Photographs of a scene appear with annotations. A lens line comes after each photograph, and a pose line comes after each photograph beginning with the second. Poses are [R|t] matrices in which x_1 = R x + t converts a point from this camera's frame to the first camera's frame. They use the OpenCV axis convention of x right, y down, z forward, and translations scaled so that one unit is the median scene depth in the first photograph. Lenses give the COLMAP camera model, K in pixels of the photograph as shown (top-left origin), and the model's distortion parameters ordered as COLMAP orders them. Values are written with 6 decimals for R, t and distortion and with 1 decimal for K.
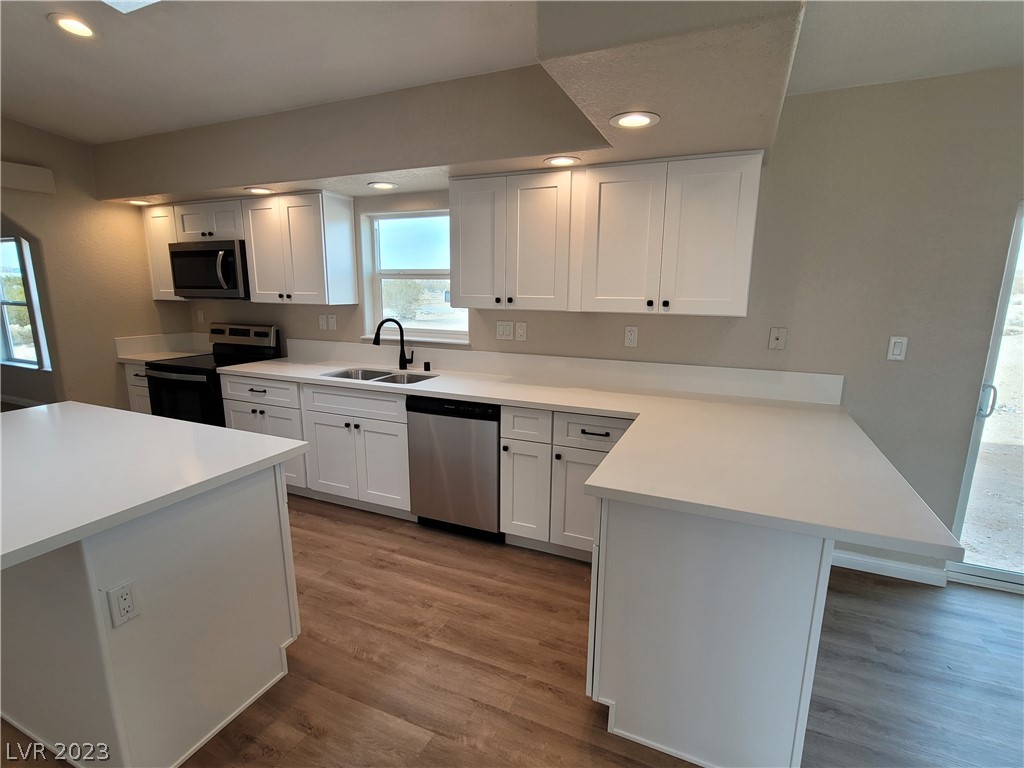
lens RADIAL K [[497.0, 0, 515.6], [0, 497.0, 389.2], [0, 0, 1]] dist [-0.003974, -0.000954]
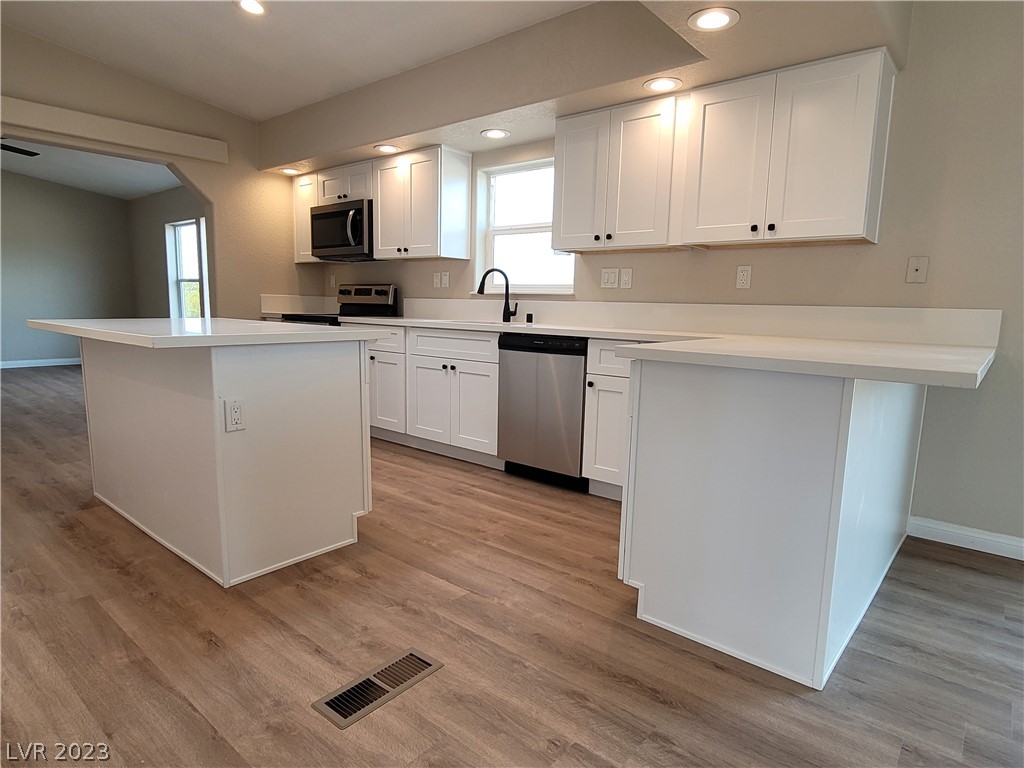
lens RADIAL K [[591.9, 0, 518.2], [0, 591.9, 390.3], [0, 0, 1]] dist [-0.009680, 0.005387]
pose [[0.960479, 0.054030, -0.273059, 0.141421], [-0.070863, 0.996121, -0.052158, 0.178808], [0.269181, 0.069446, 0.960582, -0.117146]]
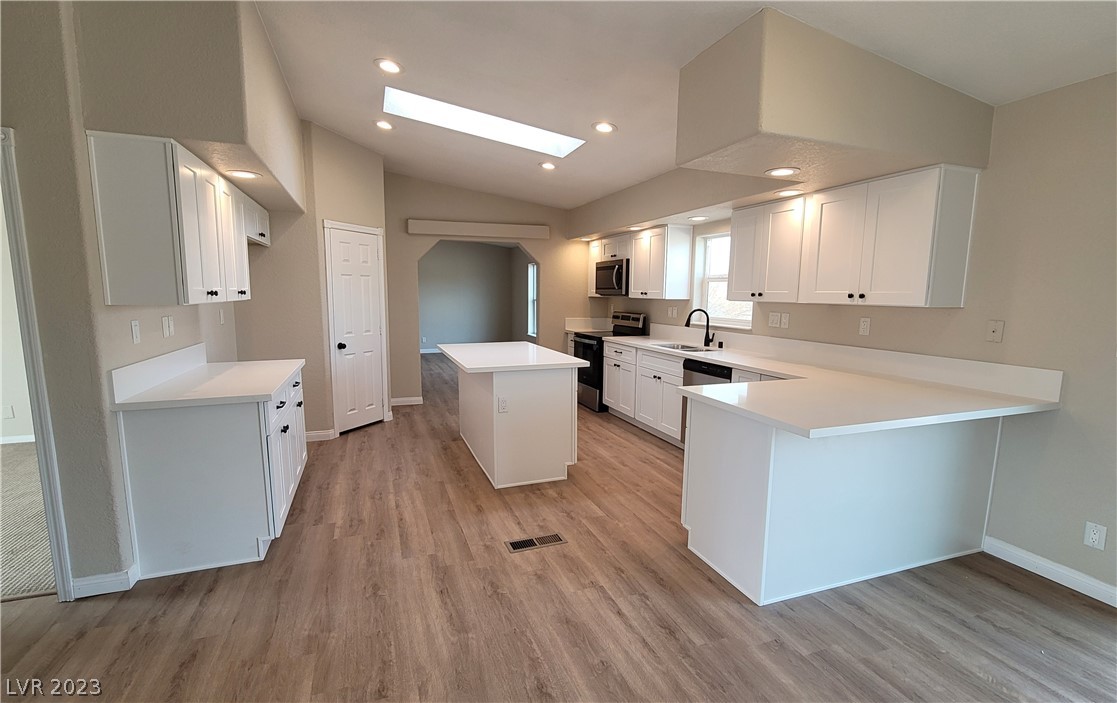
lens RADIAL K [[505.6, 0, 560.3], [0, 505.6, 359.0], [0, 0, 1]] dist [-0.005821, -0.000146]
pose [[0.699890, 0.091837, -0.708322, 0.564448], [-0.147125, 0.988969, -0.017149, 0.090918], [0.698934, 0.116214, 0.705681, -0.302436]]
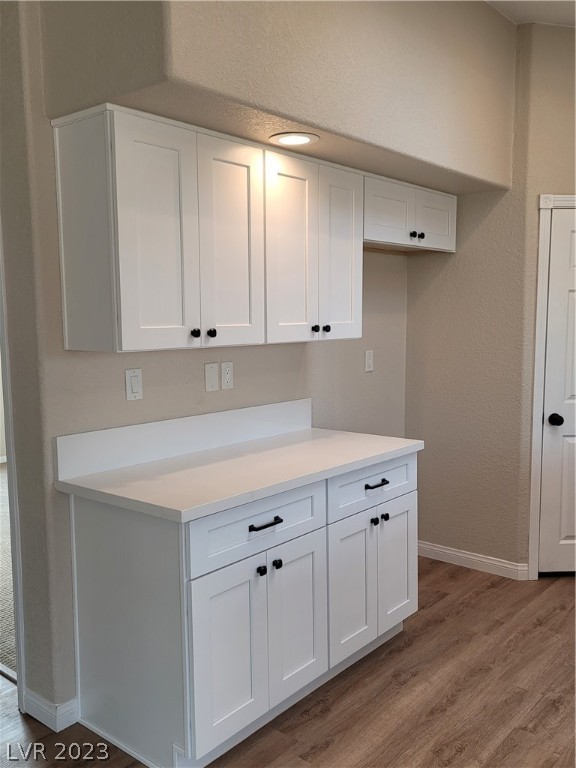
lens RADIAL K [[682.5, 0, 287.0], [0, 682.5, 386.9], [0, 0, 1]] dist [0.051645, -0.014584]
pose [[-0.284976, 0.095290, -0.953786, 0.218519], [-0.187251, 0.970341, 0.152891, -0.028032], [0.940067, 0.222167, -0.258680, 0.197021]]
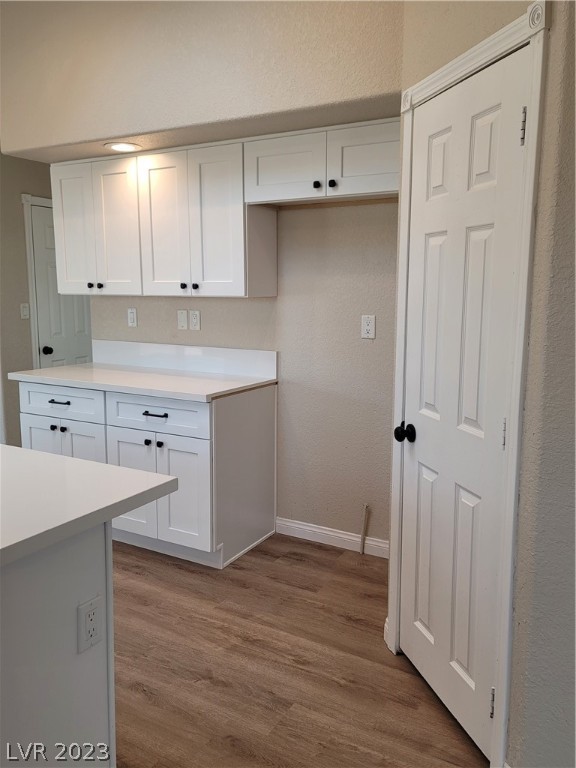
lens RADIAL K [[622.5, 0, 282.5], [0, 622.5, 373.8], [0, 0, 1]] dist [0.032175, 0.000342]
pose [[-0.994436, -0.023847, 0.102608, -0.998943], [0.012304, 0.941083, 0.337953, -0.188507], [-0.104622, 0.337335, -0.935553, 1.016305]]
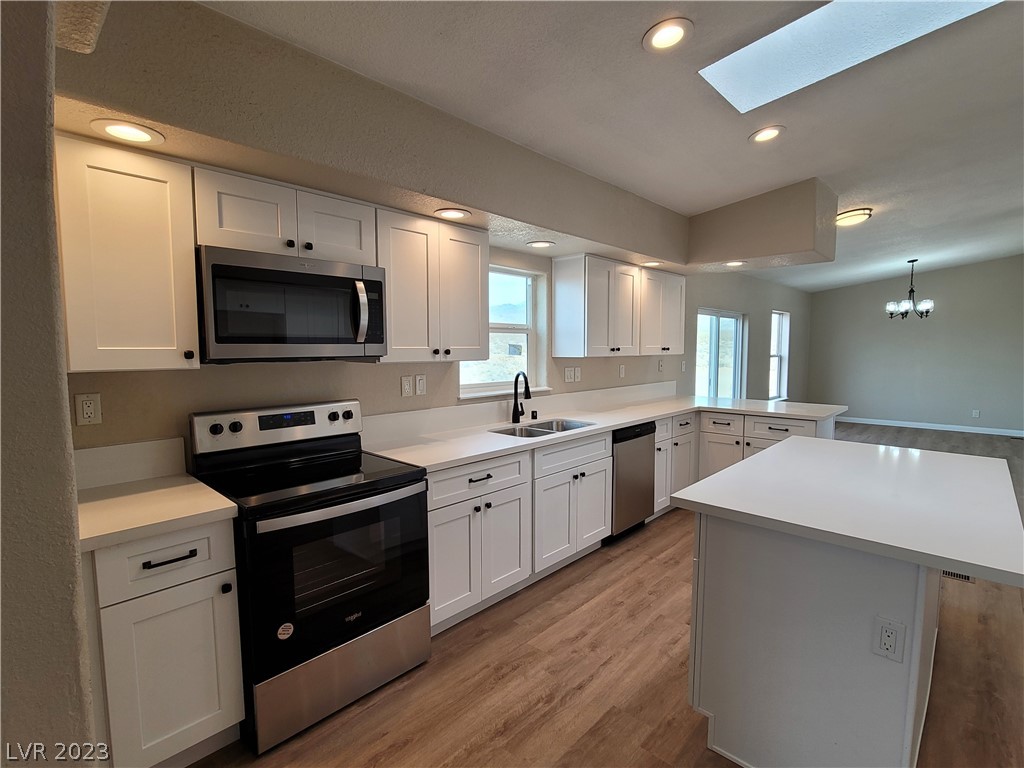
lens RADIAL K [[497.0, 0, 510.0], [0, 497.0, 386.8], [0, 0, 1]] dist [-0.003974, -0.000954]
pose [[0.335520, -0.087657, 0.937946, -1.350878], [0.191138, 0.981286, 0.023334, -0.158967], [-0.922438, 0.171448, 0.345996, 0.777566]]
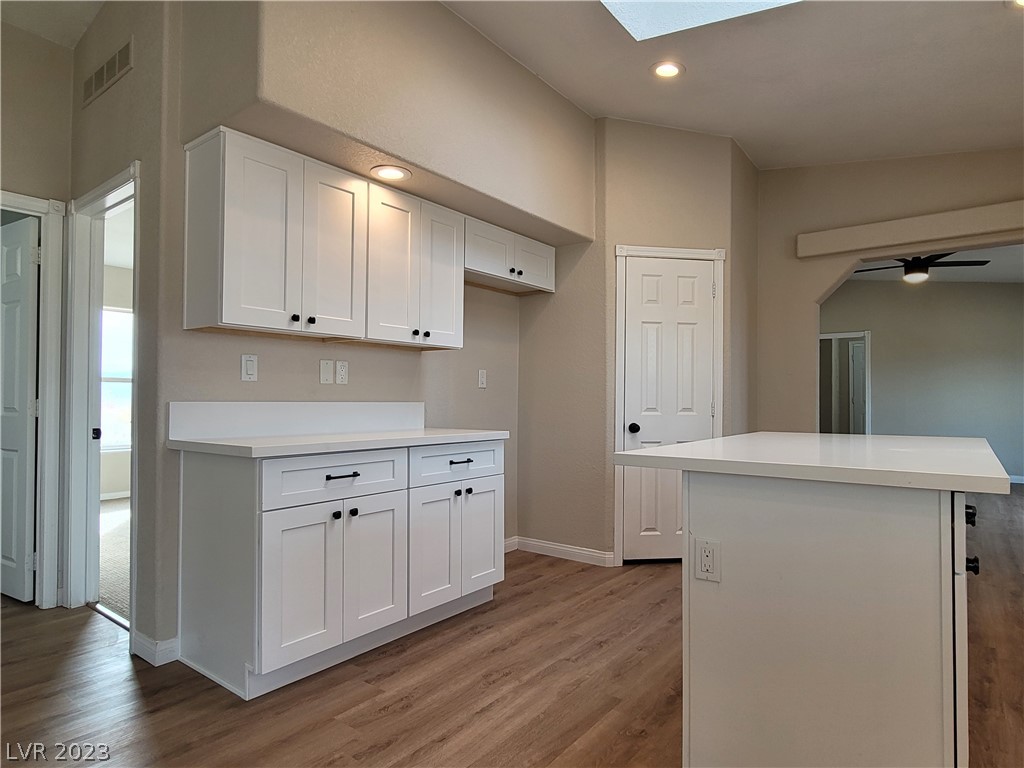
lens RADIAL K [[591.9, 0, 514.5], [0, 591.9, 389.6], [0, 0, 1]] dist [-0.009680, 0.005387]
pose [[-0.235165, -0.023783, -0.971664, 0.209854], [-0.205006, 0.978424, 0.025668, 0.065441], [0.950089, 0.205233, -0.234967, 0.378819]]
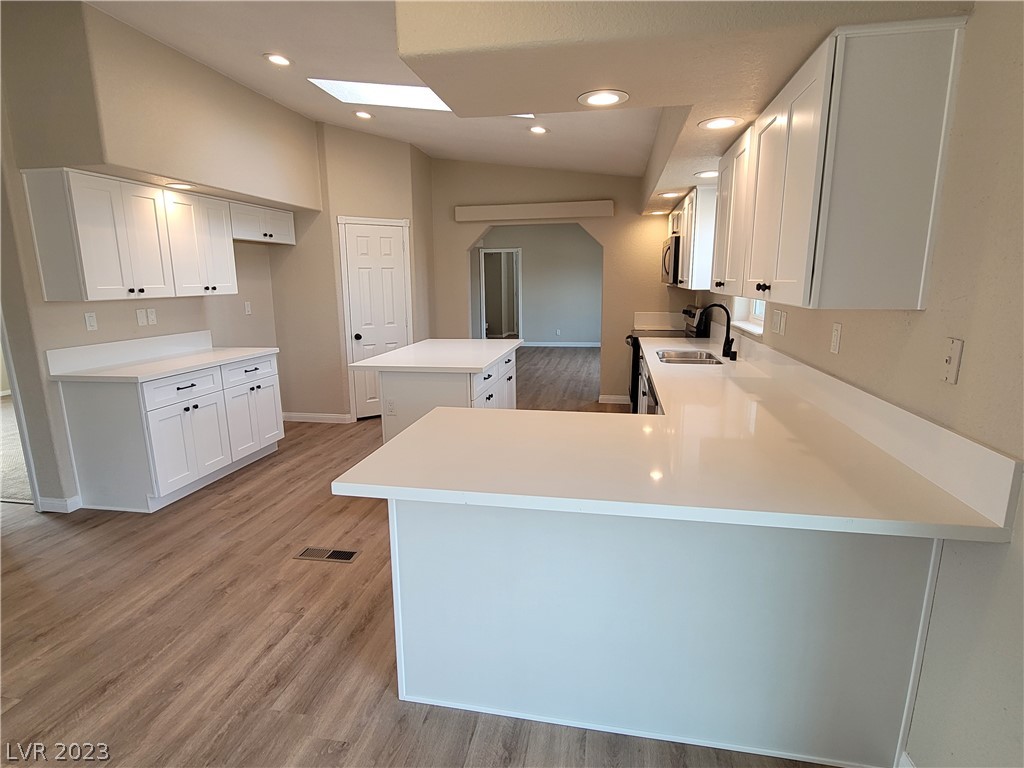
lens RADIAL K [[546.5, 0, 512.5], [0, 546.5, 390.2], [0, 0, 1]] dist [-0.004624, -0.000913]
pose [[0.227814, 0.184996, -0.955969, 0.837280], [-0.186771, 0.971857, 0.143562, -0.061078], [0.955624, 0.145842, 0.255955, 0.394149]]
